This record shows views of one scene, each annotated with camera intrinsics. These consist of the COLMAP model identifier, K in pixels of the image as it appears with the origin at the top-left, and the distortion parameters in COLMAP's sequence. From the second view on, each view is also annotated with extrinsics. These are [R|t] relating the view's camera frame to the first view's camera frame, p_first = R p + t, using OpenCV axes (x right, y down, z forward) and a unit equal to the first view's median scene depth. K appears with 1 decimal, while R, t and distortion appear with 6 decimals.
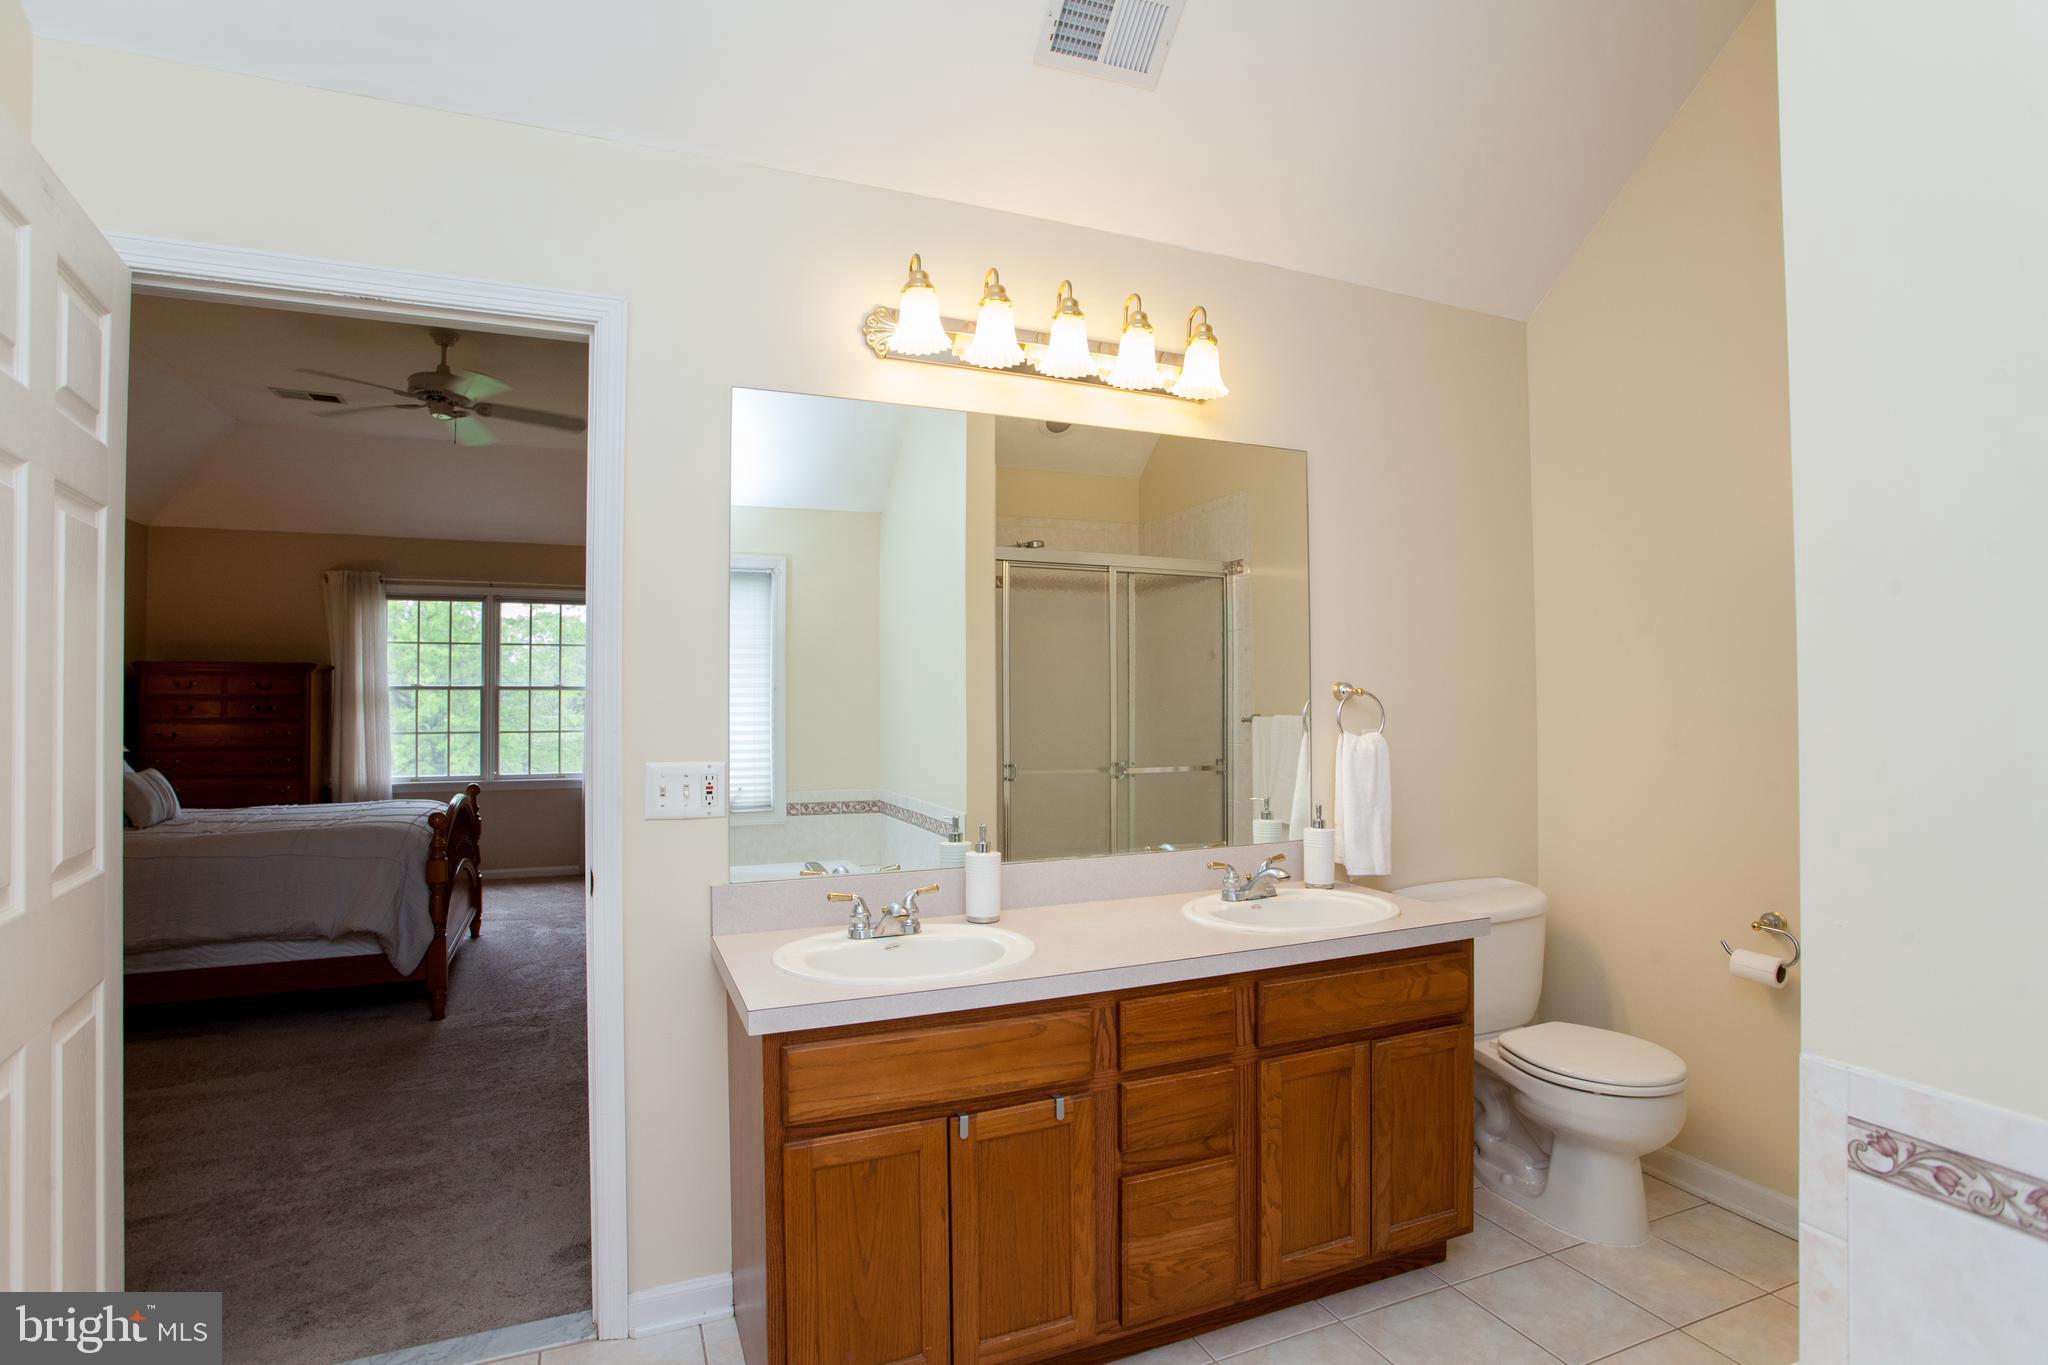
lens RADIAL K [[995.1, 0, 1025.9], [0, 995.1, 678.6], [0, 0, 1]] dist [-0.073294, 0.028380]
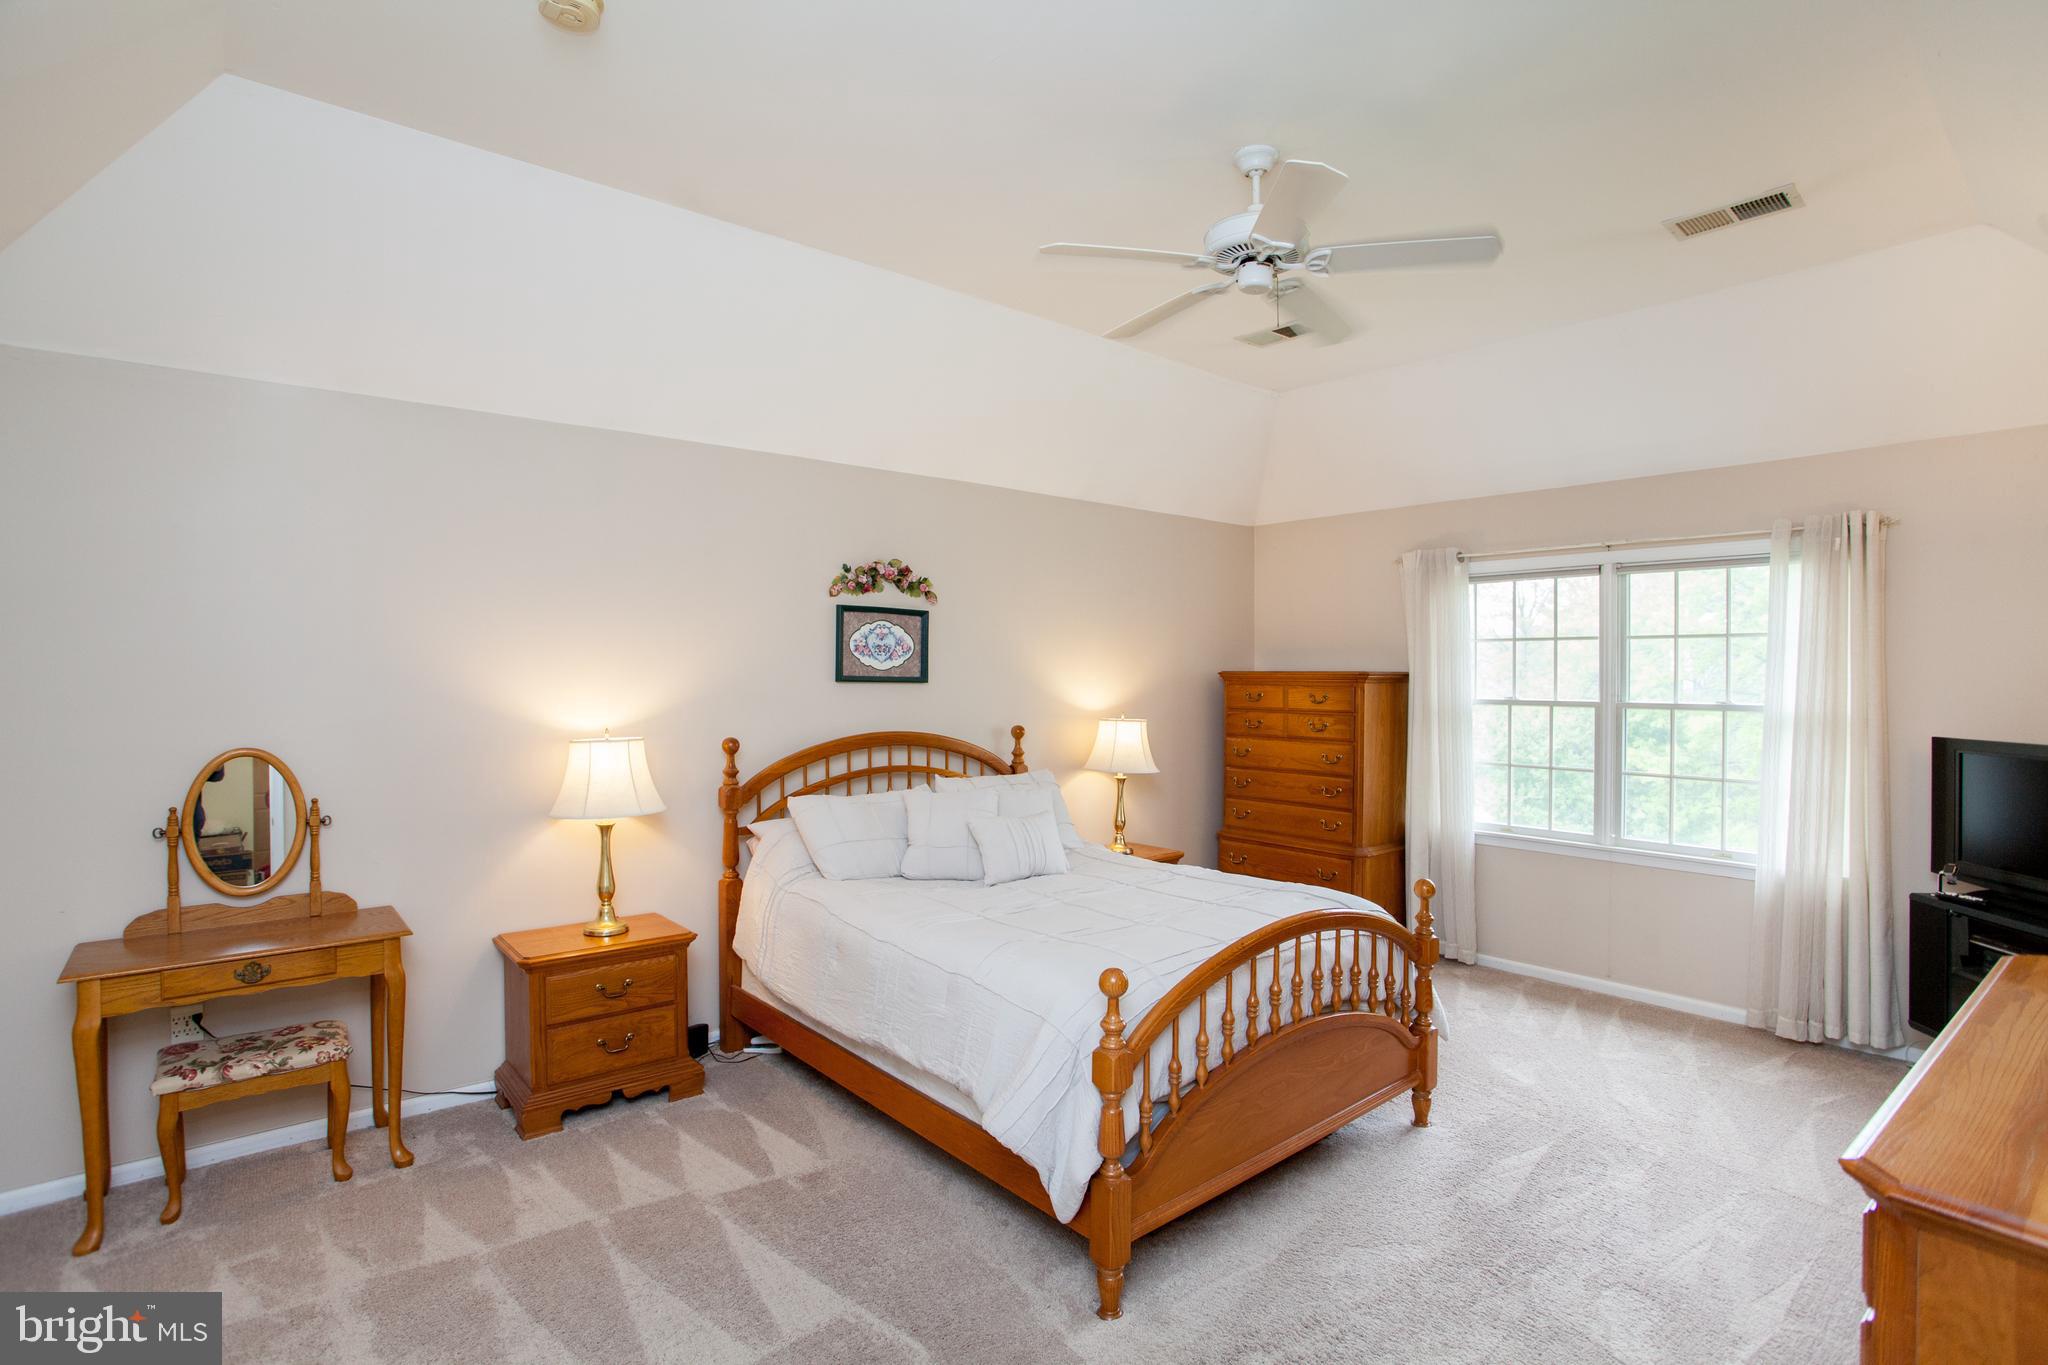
lens RADIAL K [[995.1, 0, 1043.2], [0, 995.1, 673.5], [0, 0, 1]] dist [-0.073294, 0.028380]
pose [[0.292686, 0.008090, -0.956174, -0.032547], [0.013083, 0.999837, 0.012464, -0.025181], [0.956119, -0.016158, 0.292533, 0.444351]]
